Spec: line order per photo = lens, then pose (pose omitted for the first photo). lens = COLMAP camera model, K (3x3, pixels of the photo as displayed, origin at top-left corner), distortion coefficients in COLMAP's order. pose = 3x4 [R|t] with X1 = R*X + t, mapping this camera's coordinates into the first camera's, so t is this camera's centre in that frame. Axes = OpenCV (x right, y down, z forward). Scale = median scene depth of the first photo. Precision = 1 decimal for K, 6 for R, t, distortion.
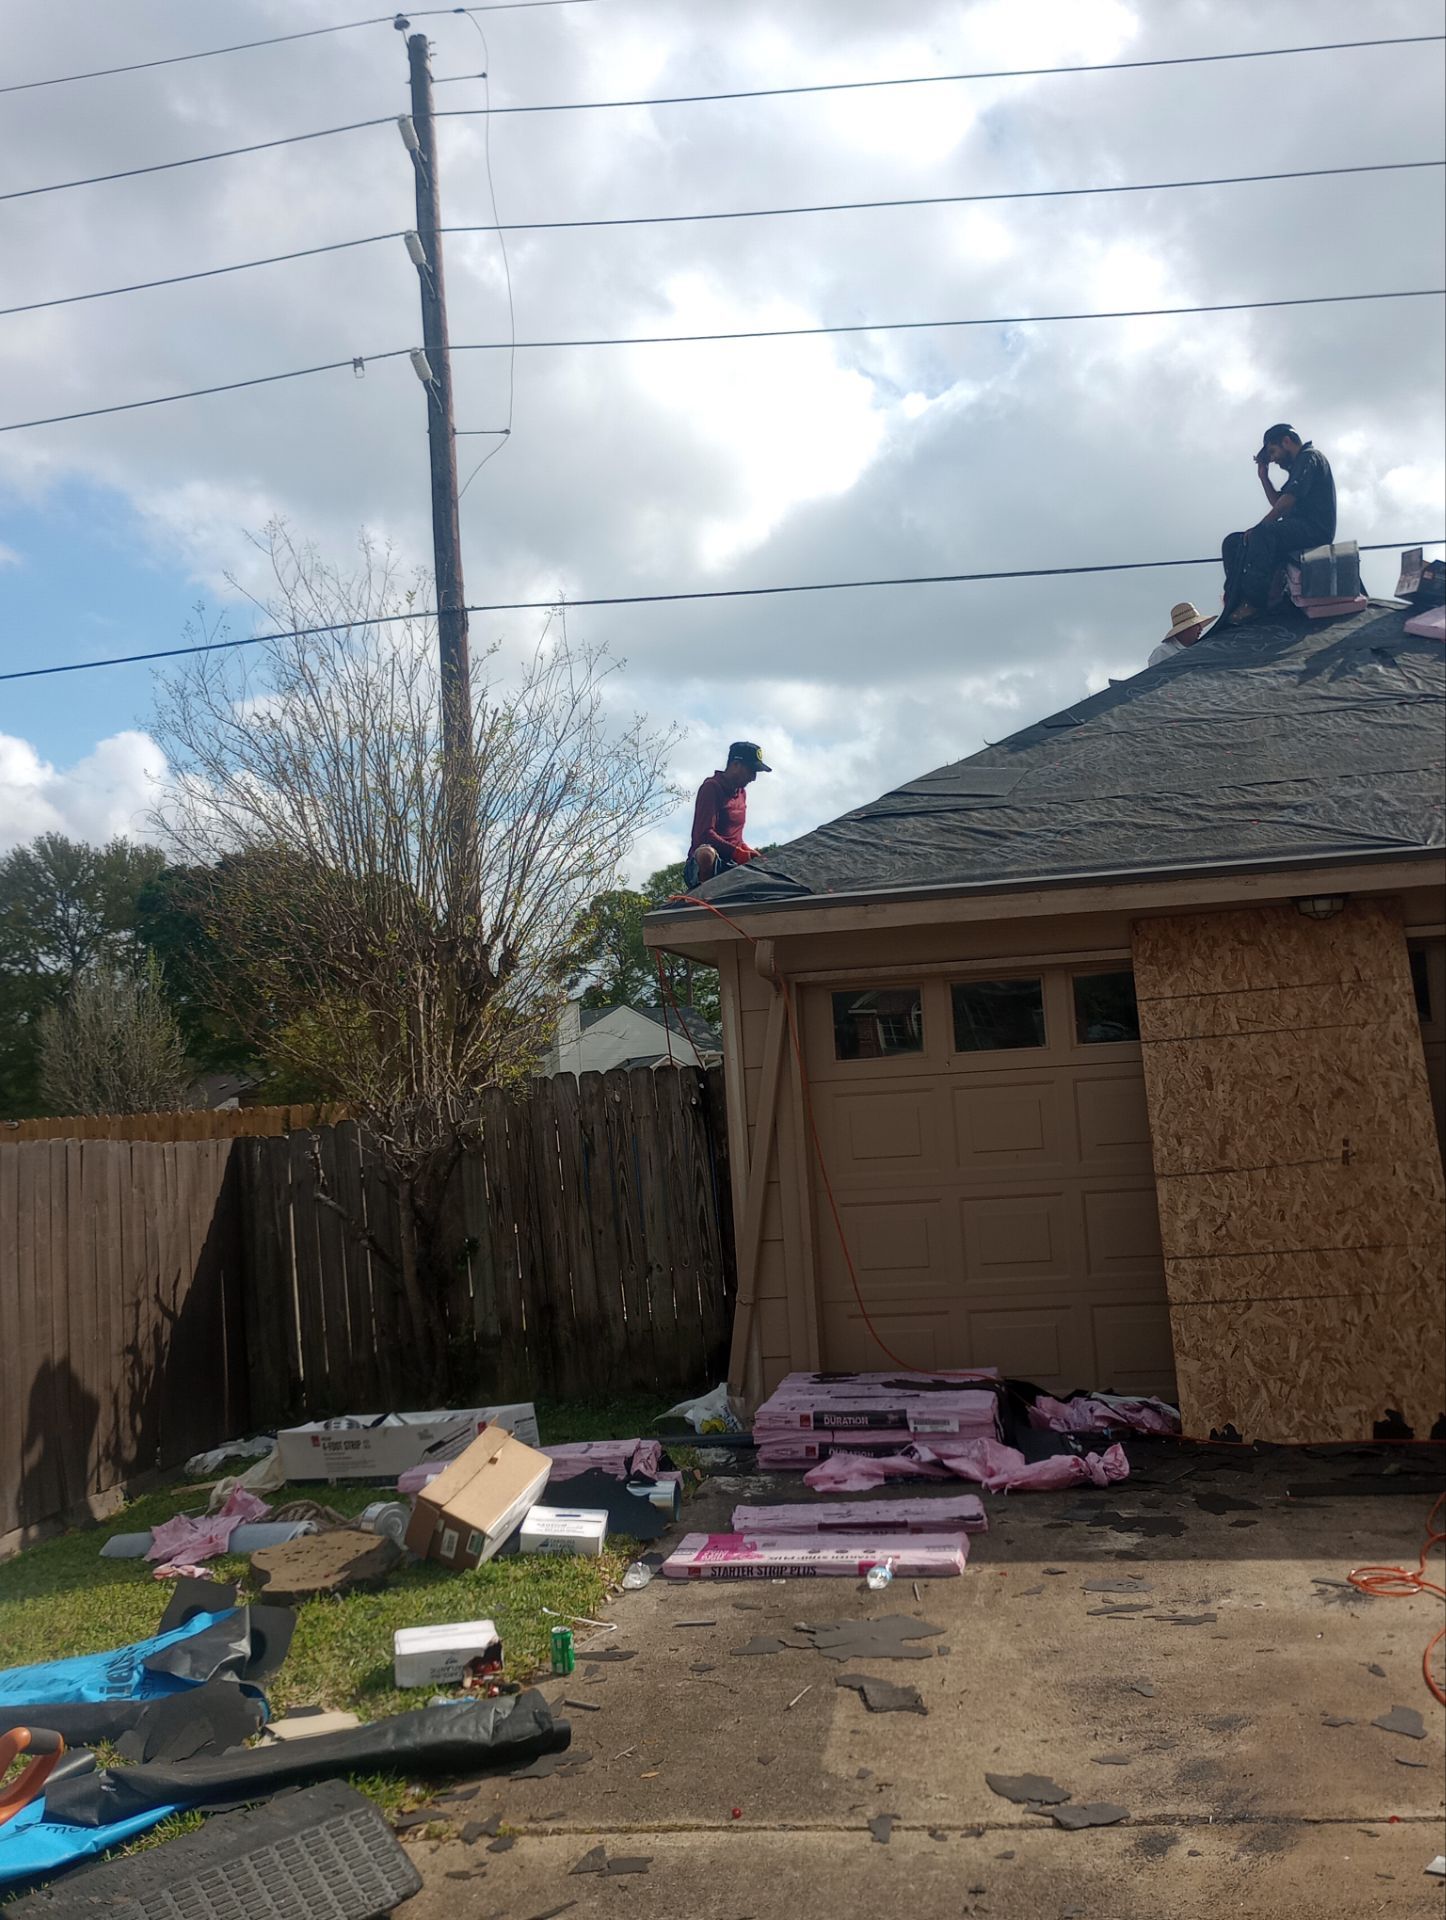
lens RADIAL K [[1914.7, 0, 746.8], [0, 1914.7, 868.3], [0, 0, 1]] dist [0.093409, -0.034017]
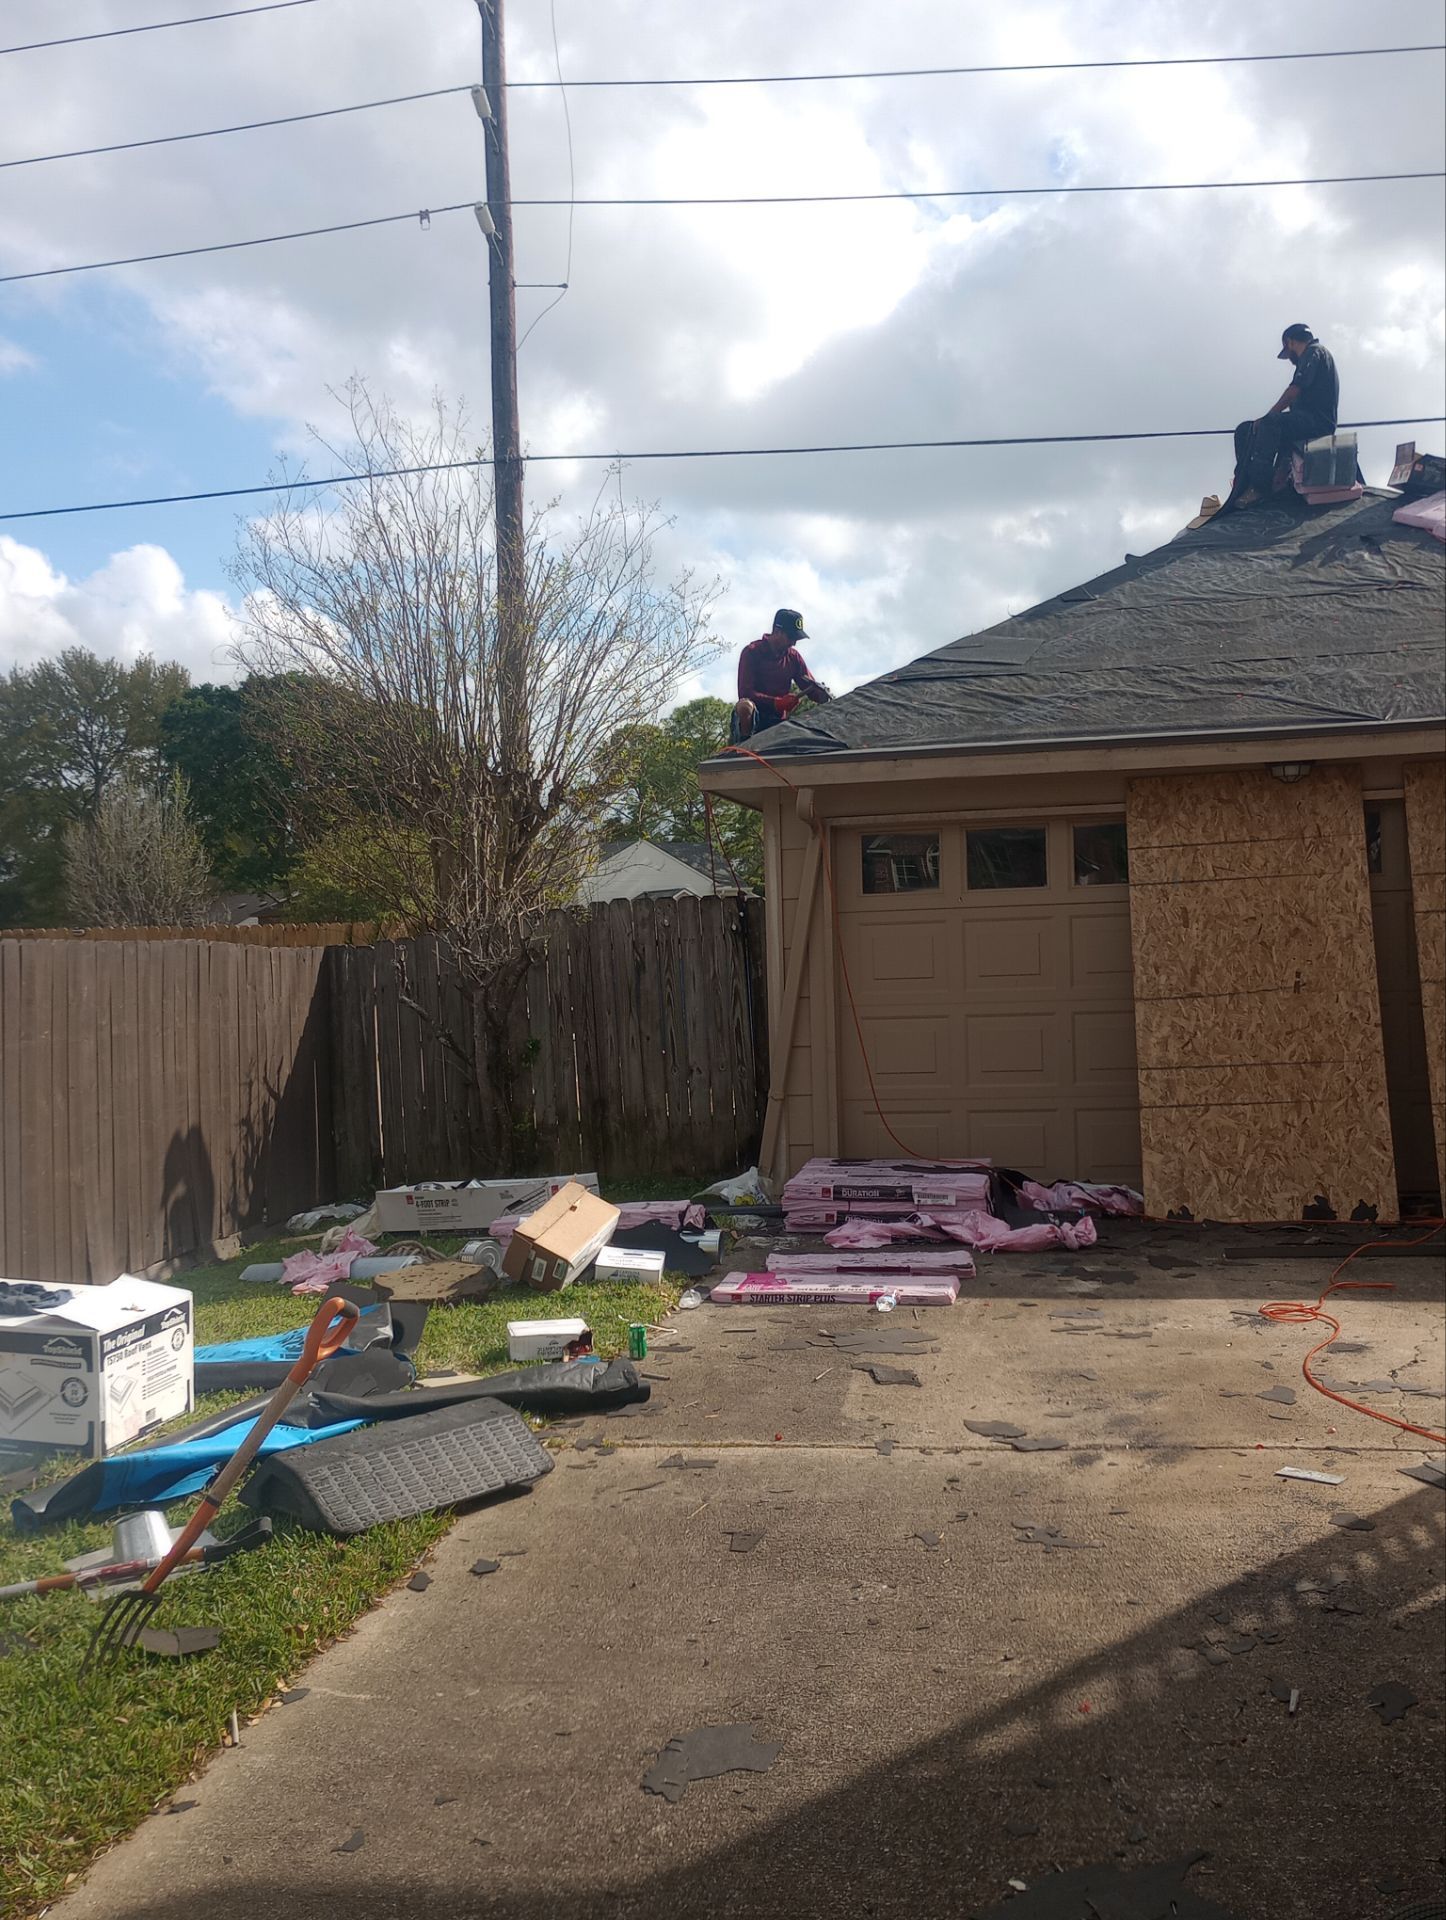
lens RADIAL K [[1943.6, 0, 712.7], [0, 1943.6, 959.5], [0, 0, 1]] dist [0.067819, -0.062991]
pose [[0.999305, 0.030022, -0.022102, -0.016842], [-0.026844, 0.990857, 0.132222, -0.012786], [0.025870, -0.131537, 0.990974, -0.164639]]
